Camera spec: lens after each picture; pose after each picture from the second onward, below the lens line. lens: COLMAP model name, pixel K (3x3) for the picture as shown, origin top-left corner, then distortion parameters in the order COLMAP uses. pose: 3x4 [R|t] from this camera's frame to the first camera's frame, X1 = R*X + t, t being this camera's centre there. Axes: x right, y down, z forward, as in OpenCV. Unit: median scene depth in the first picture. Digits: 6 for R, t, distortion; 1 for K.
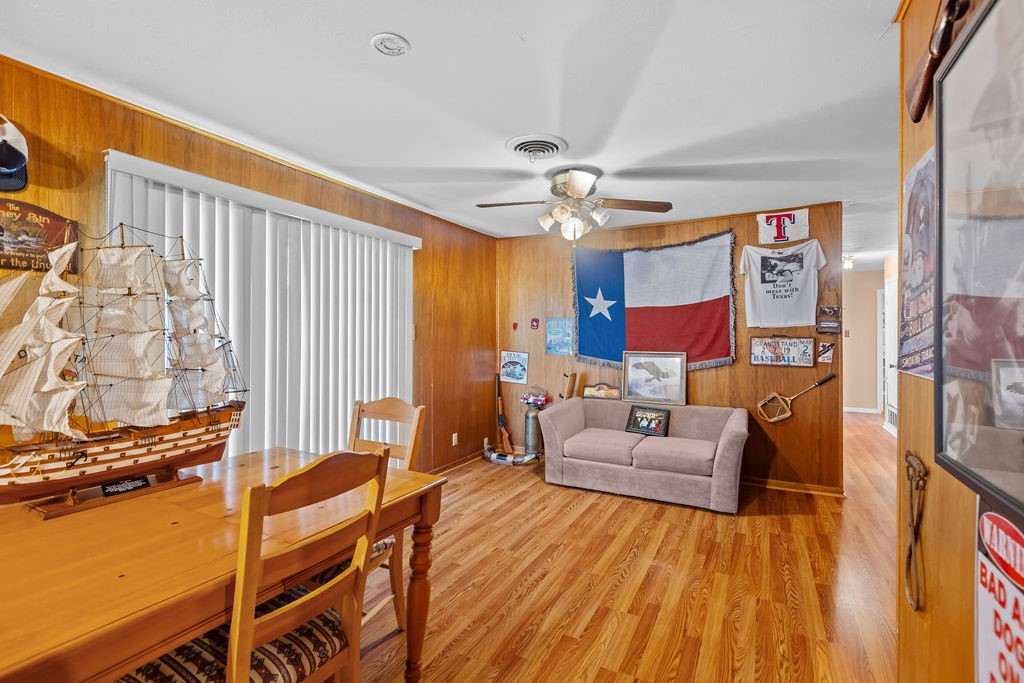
lens RADIAL K [[468.7, 0, 520.5], [0, 468.7, 332.5], [0, 0, 1]] dist [0.001919, -0.001129]
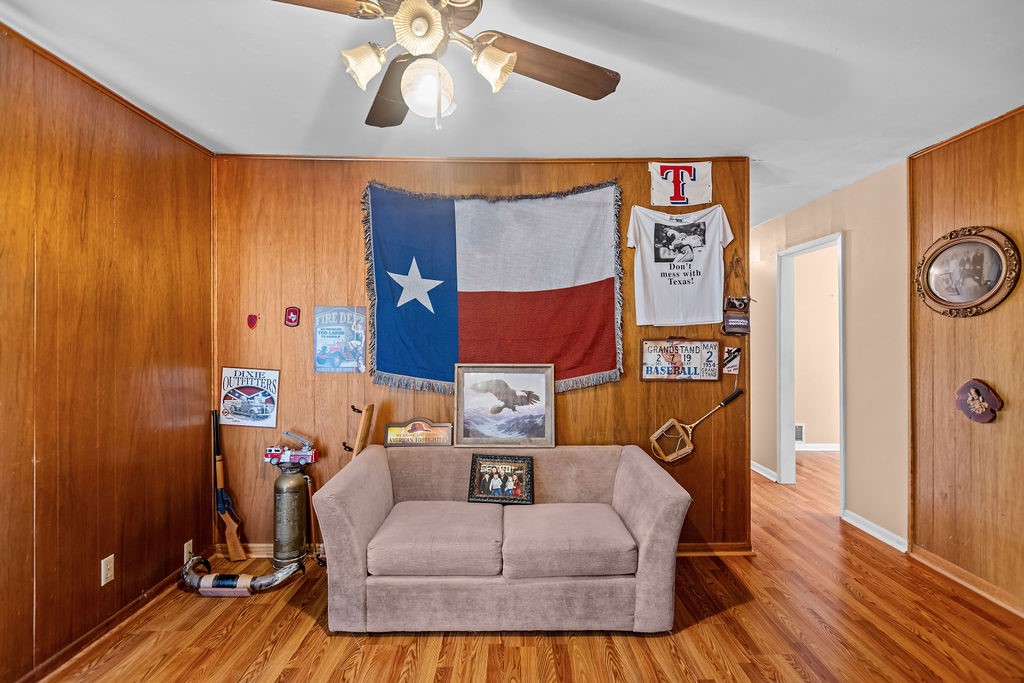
lens RADIAL K [[514.8, 0, 506.5], [0, 514.8, 333.3], [0, 0, 1]] dist [-0.001183, 0.001551]
pose [[0.885468, 0.001043, 0.464699, -0.034356], [-0.000734, 0.999999, -0.000846, 0.001126], [-0.464700, 0.000408, 0.885468, 0.429405]]
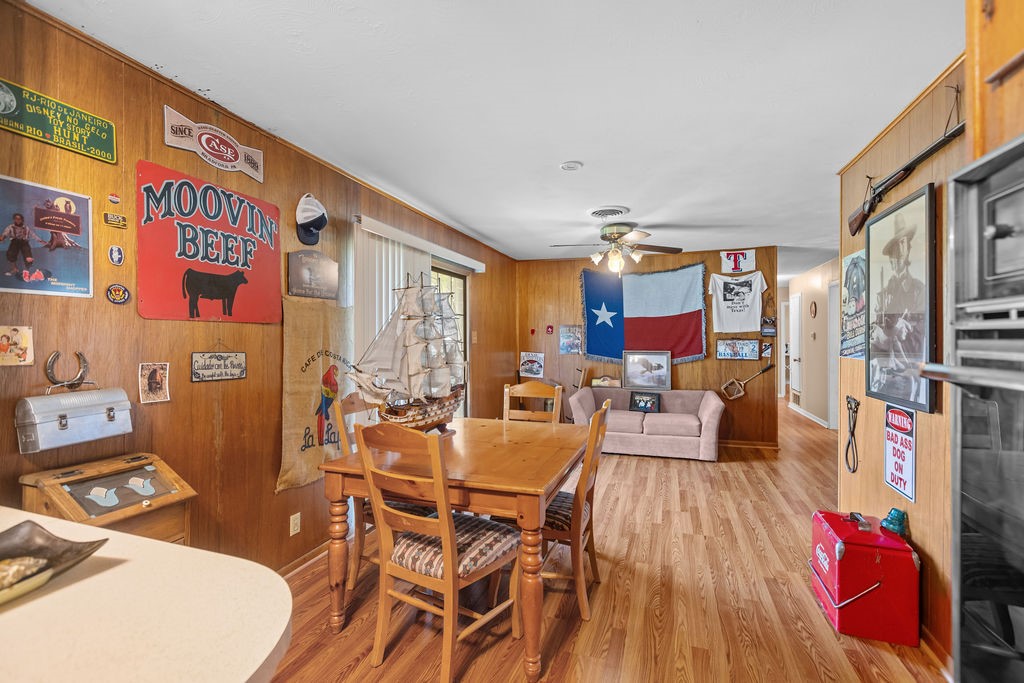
lens RADIAL K [[468.7, 0, 516.5], [0, 468.7, 339.3], [0, 0, 1]] dist [0.001919, -0.001129]
pose [[0.984534, -0.006006, 0.175091, -0.342319], [0.004519, 0.999950, 0.008889, -0.005910], [-0.175135, -0.007960, 0.984512, -0.271498]]
